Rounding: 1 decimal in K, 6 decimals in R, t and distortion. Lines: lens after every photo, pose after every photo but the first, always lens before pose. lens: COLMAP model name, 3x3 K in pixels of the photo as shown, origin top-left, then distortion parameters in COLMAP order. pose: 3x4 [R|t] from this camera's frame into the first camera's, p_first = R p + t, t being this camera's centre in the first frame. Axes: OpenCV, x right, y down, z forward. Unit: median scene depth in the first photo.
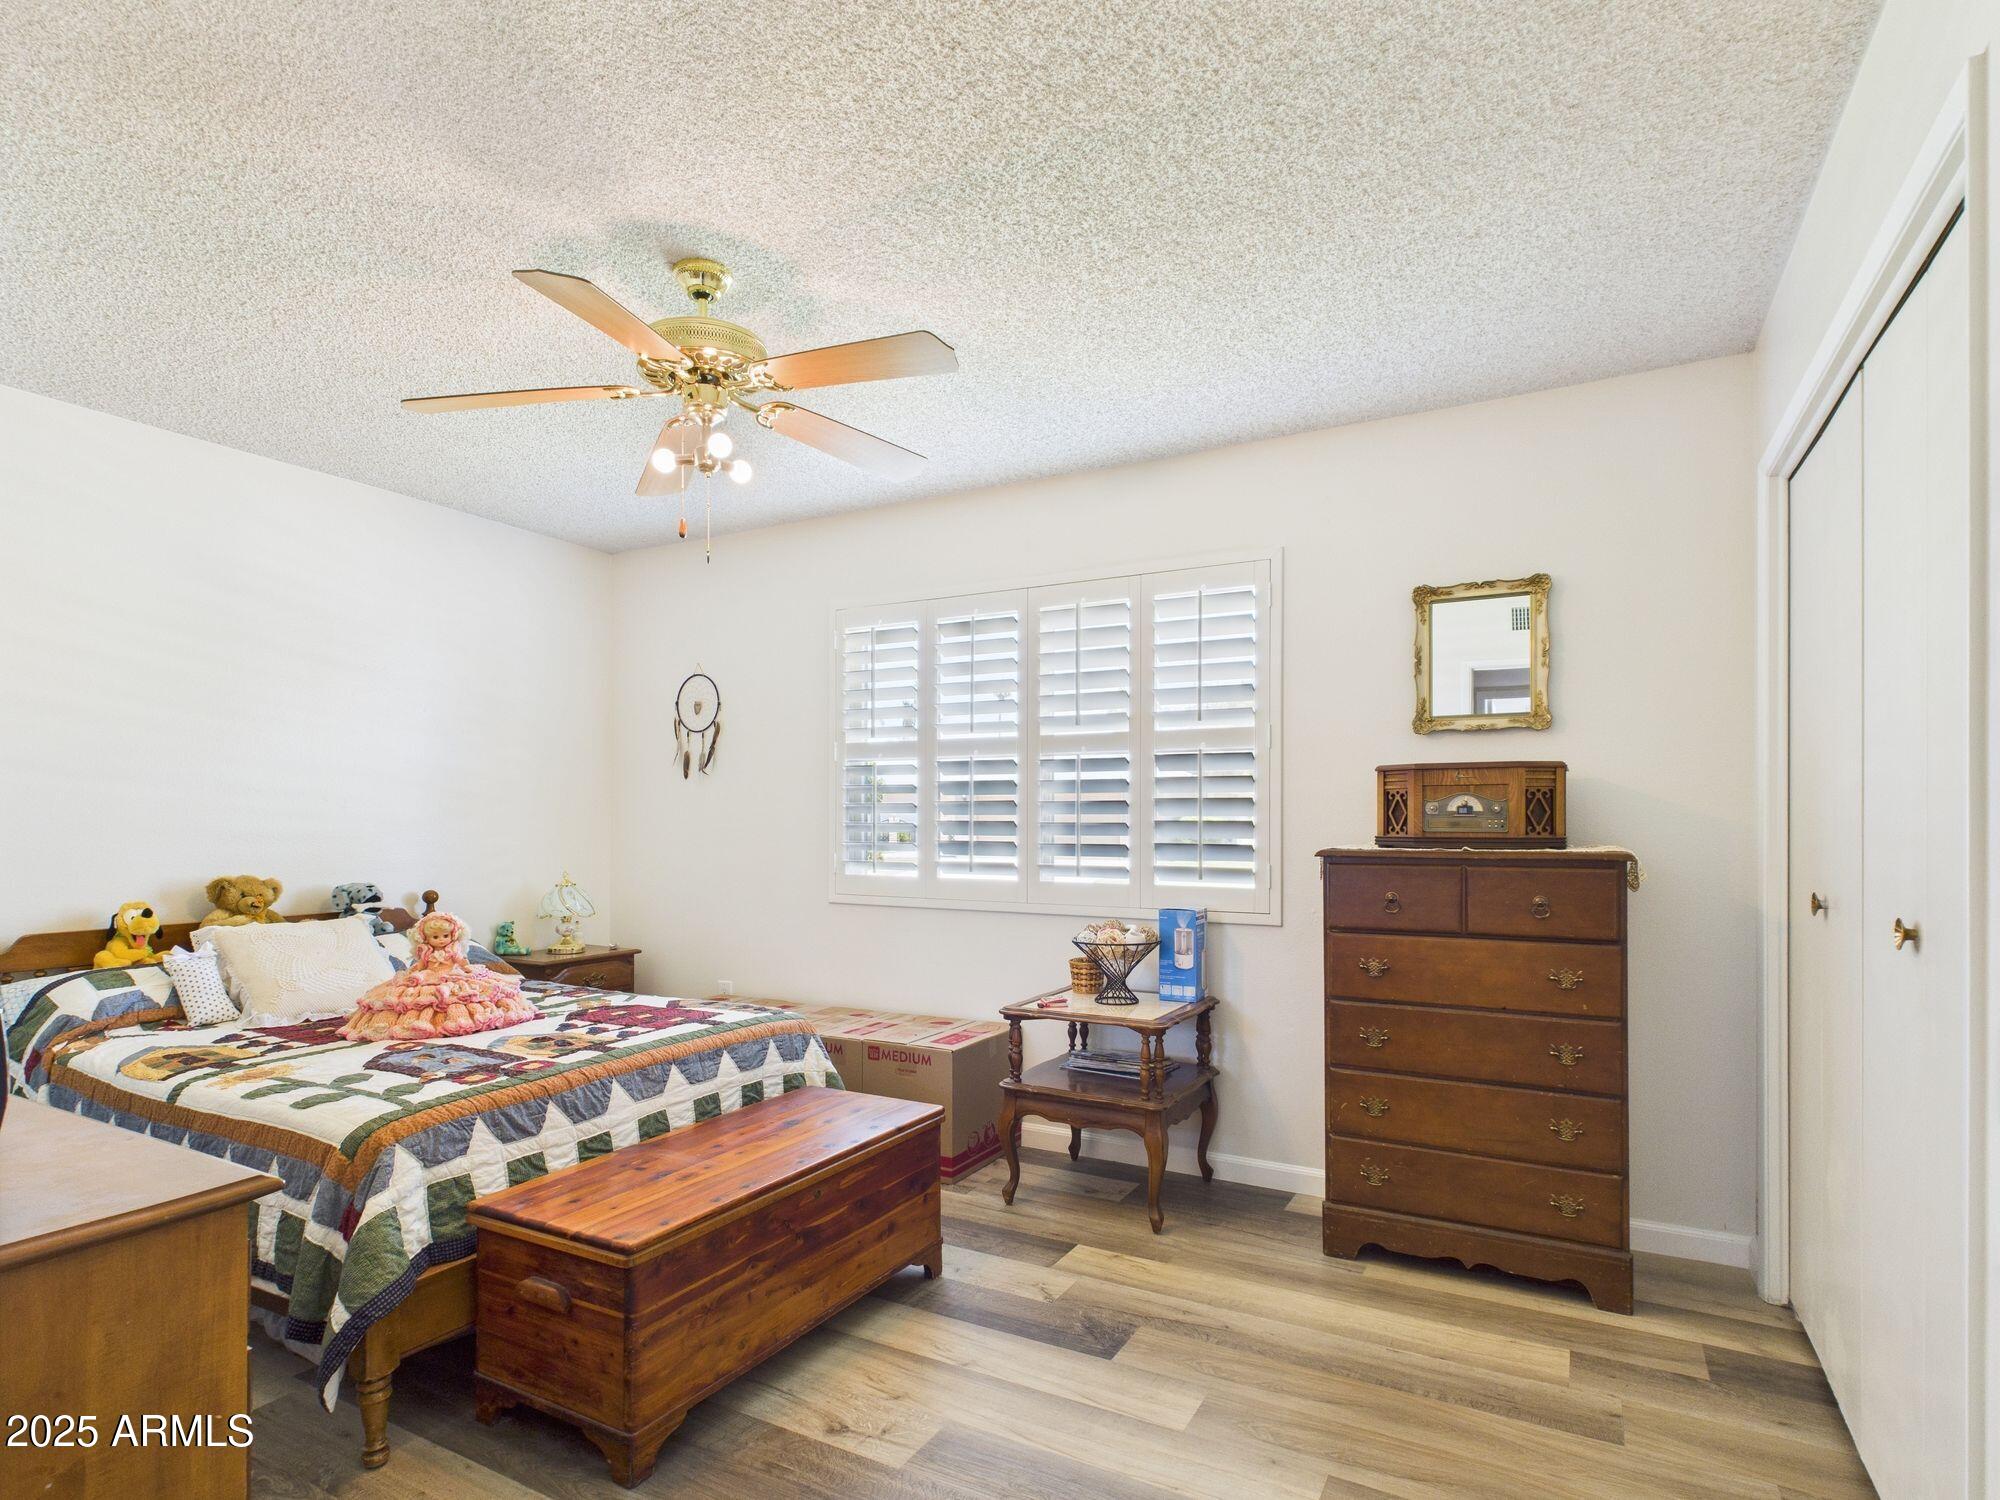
lens RADIAL K [[1026.0, 0, 994.8], [0, 1026.0, 829.8], [0, 0, 1]] dist [0.002773, 0.000442]
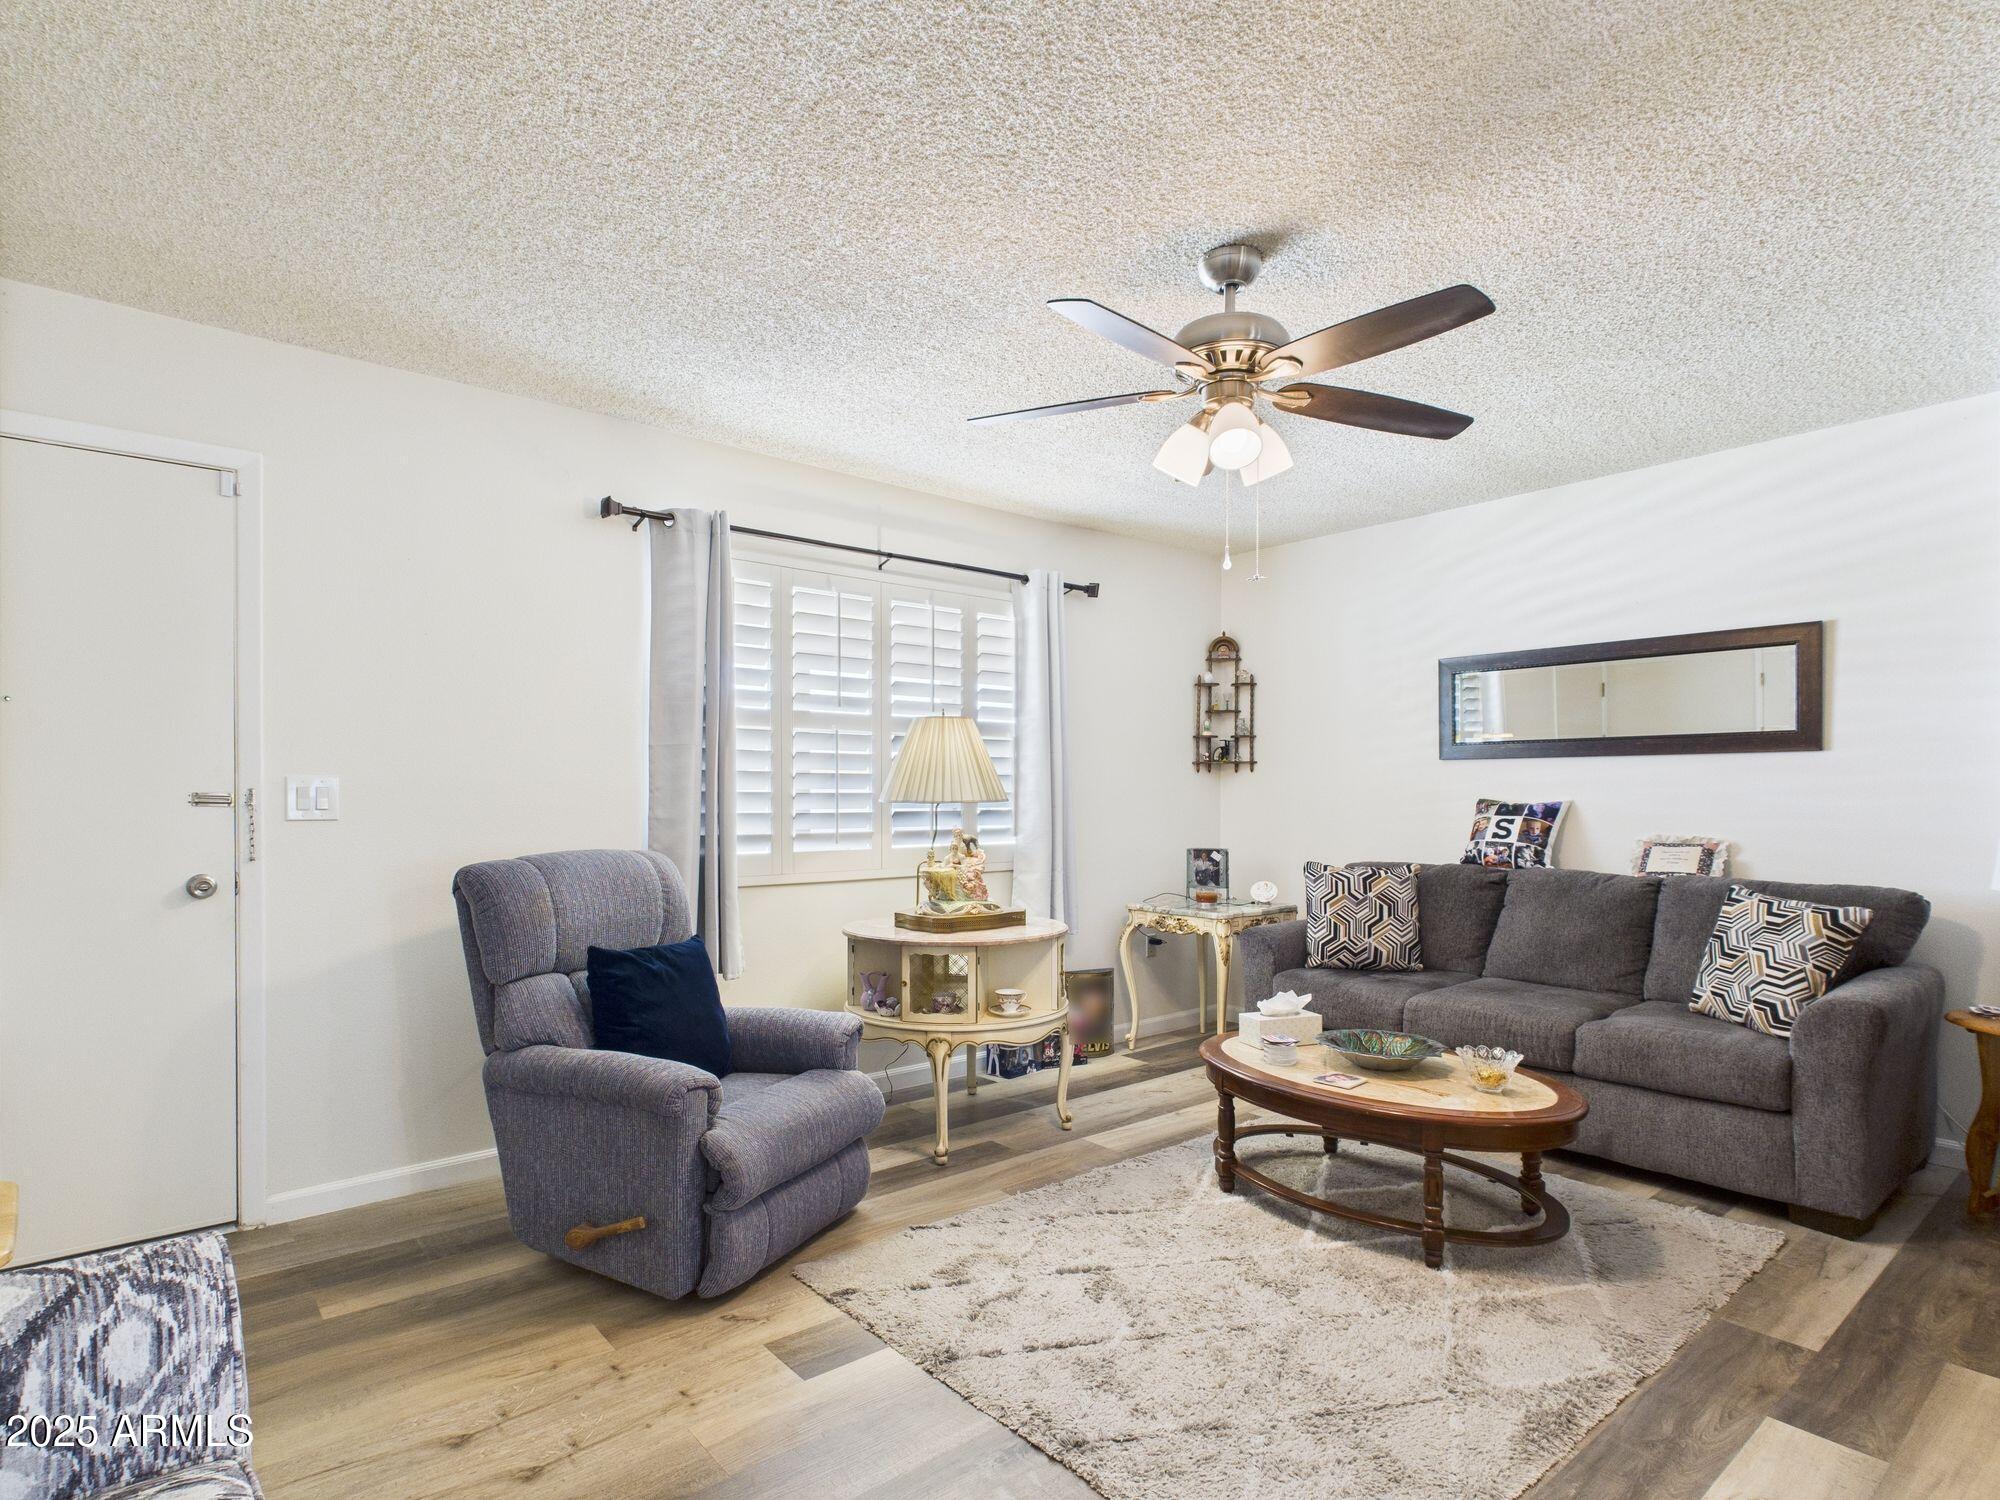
lens RADIAL K [[1032.0, 0, 1014.6], [0, 1032.0, 776.0], [0, 0, 1]] dist [0.001772, -0.000080]
pose [[0.369047, 0.005173, 0.929396, -0.855511], [-0.000170, 0.999985, -0.005499, -0.020949], [-0.929411, 0.001871, 0.369042, 0.419490]]
